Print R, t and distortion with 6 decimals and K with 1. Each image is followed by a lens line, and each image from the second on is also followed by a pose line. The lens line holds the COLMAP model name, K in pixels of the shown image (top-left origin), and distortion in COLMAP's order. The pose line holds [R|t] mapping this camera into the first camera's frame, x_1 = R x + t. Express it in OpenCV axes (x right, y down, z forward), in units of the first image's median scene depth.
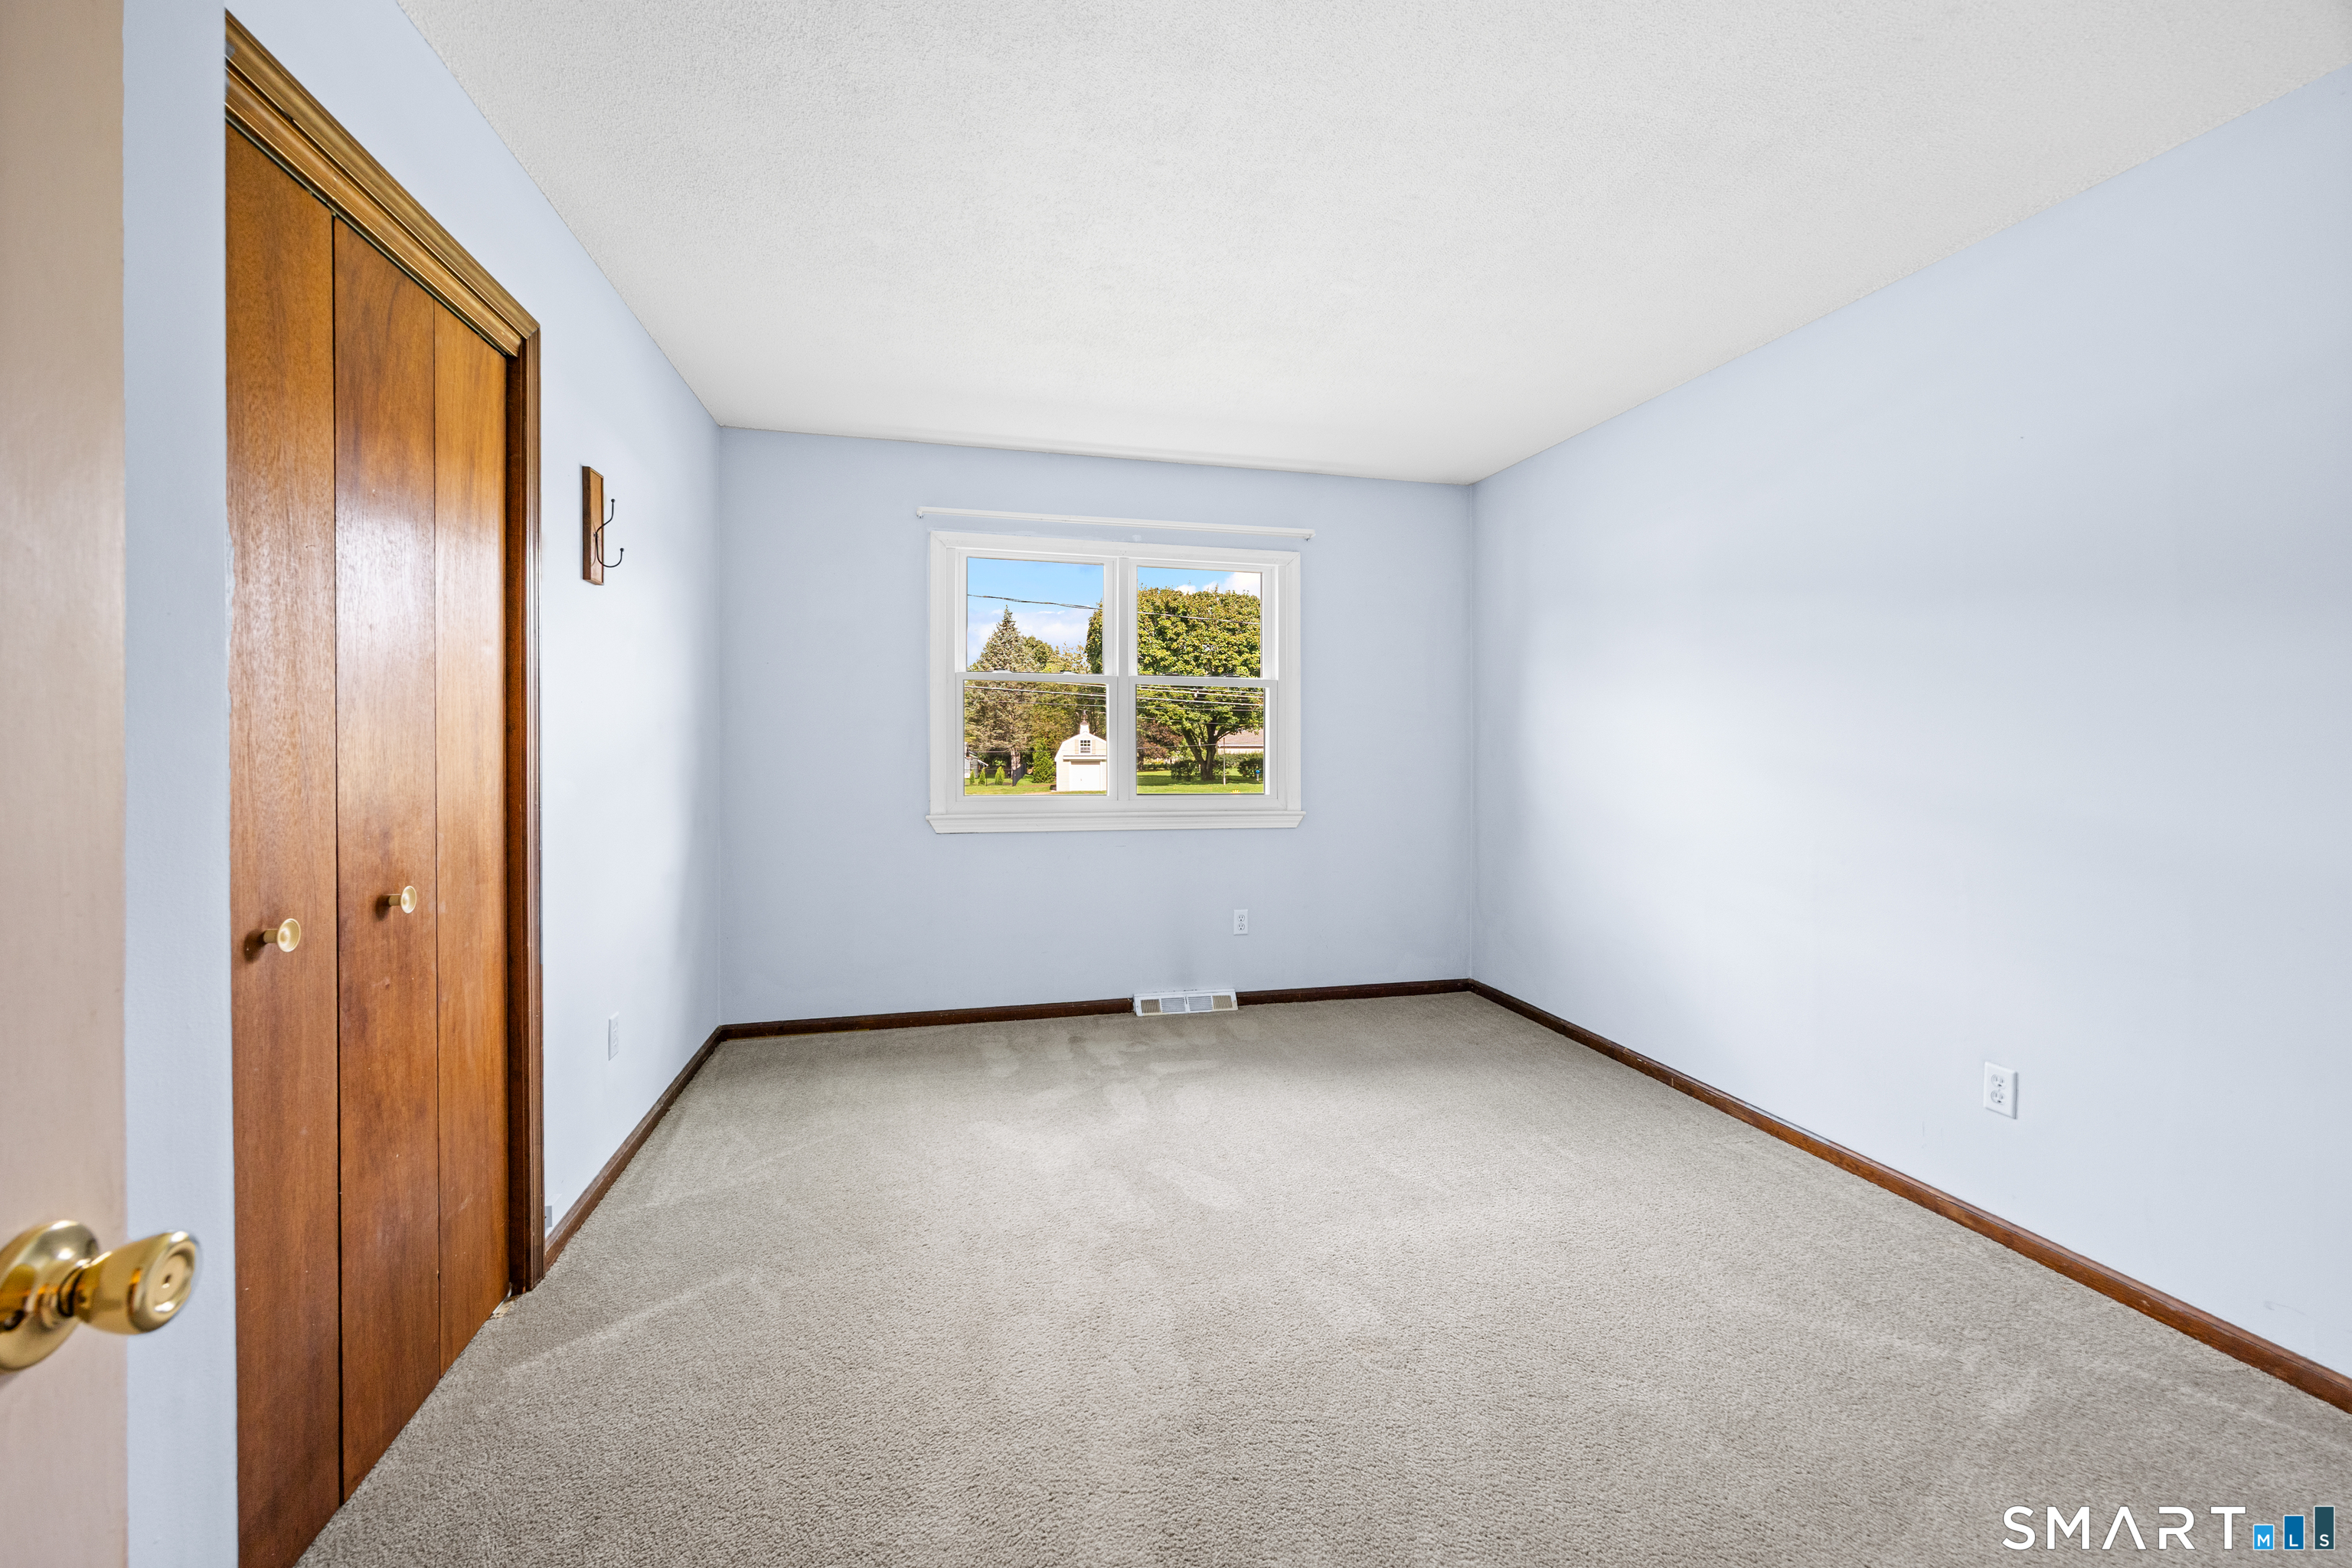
lens RADIAL K [[931.8, 0, 1173.8], [0, 931.8, 733.4], [0, 0, 1]] dist [0.000256, 0.000210]
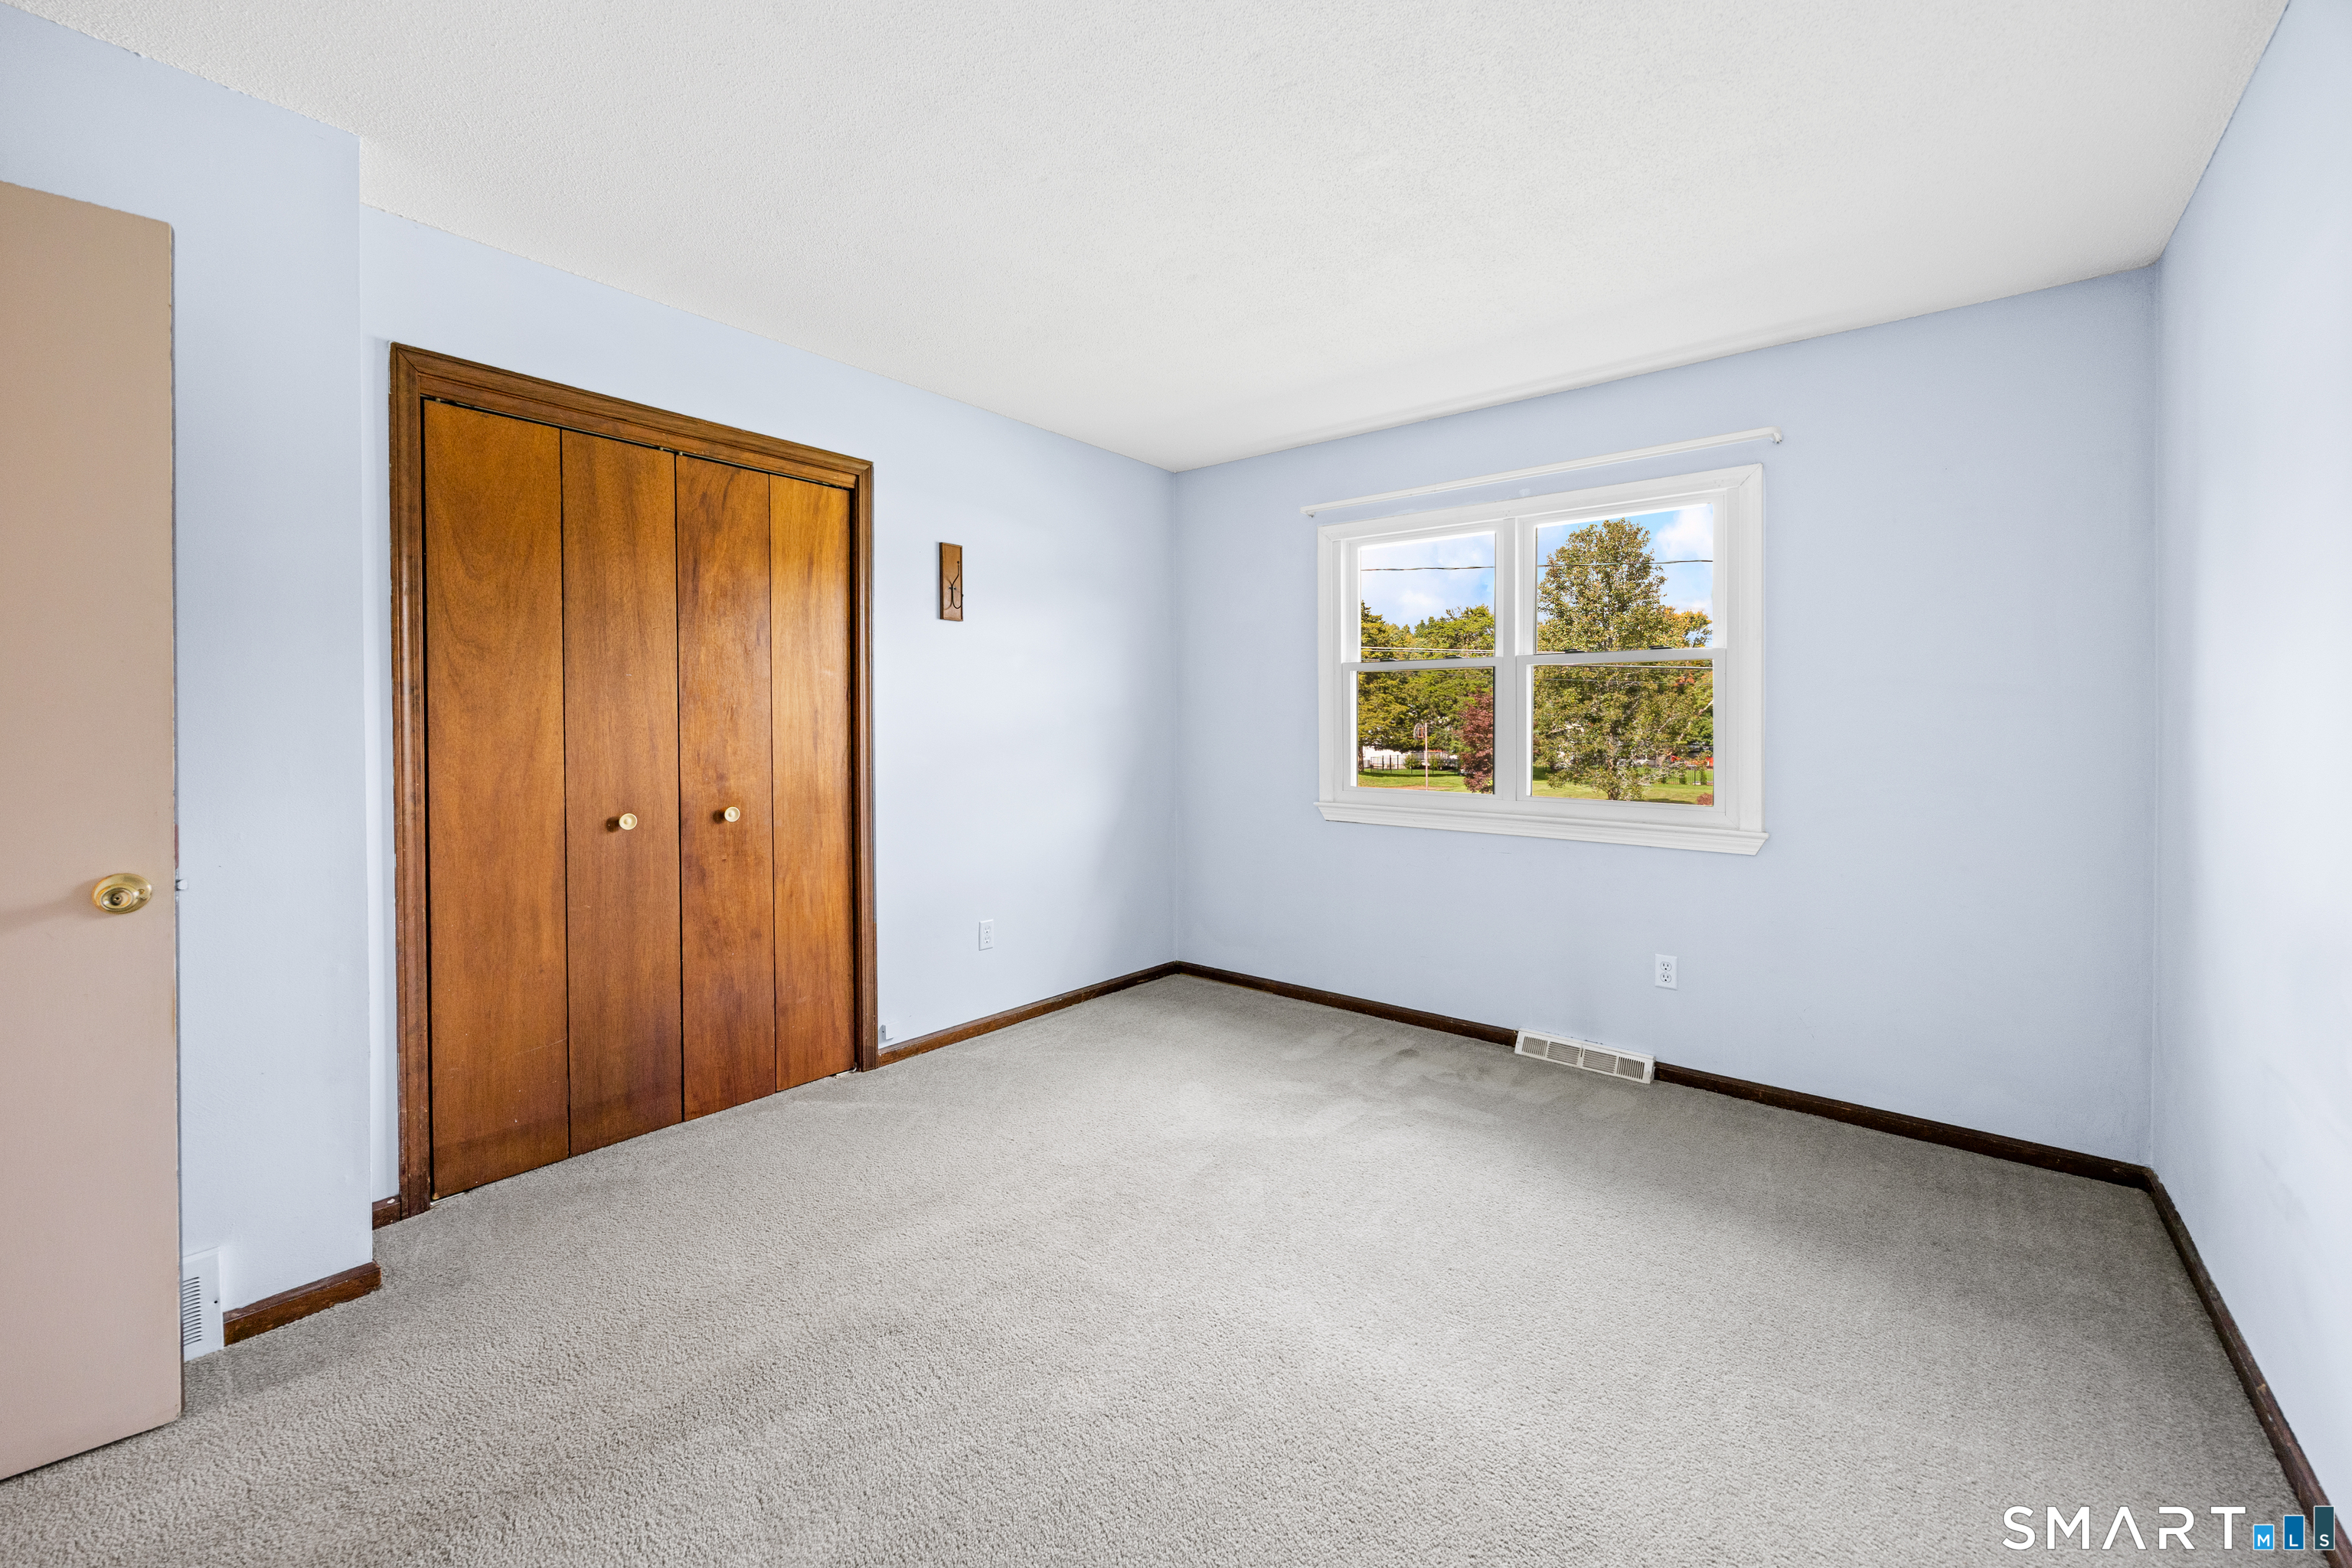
lens RADIAL K [[931.8, 0, 1173.8], [0, 931.8, 733.4], [0, 0, 1]] dist [0.000256, 0.000210]
pose [[0.601571, 0.005930, -0.798798, 0.556144], [0.001134, 0.999965, 0.008277, 0.003052], [0.798819, -0.005885, 0.601543, 0.289473]]
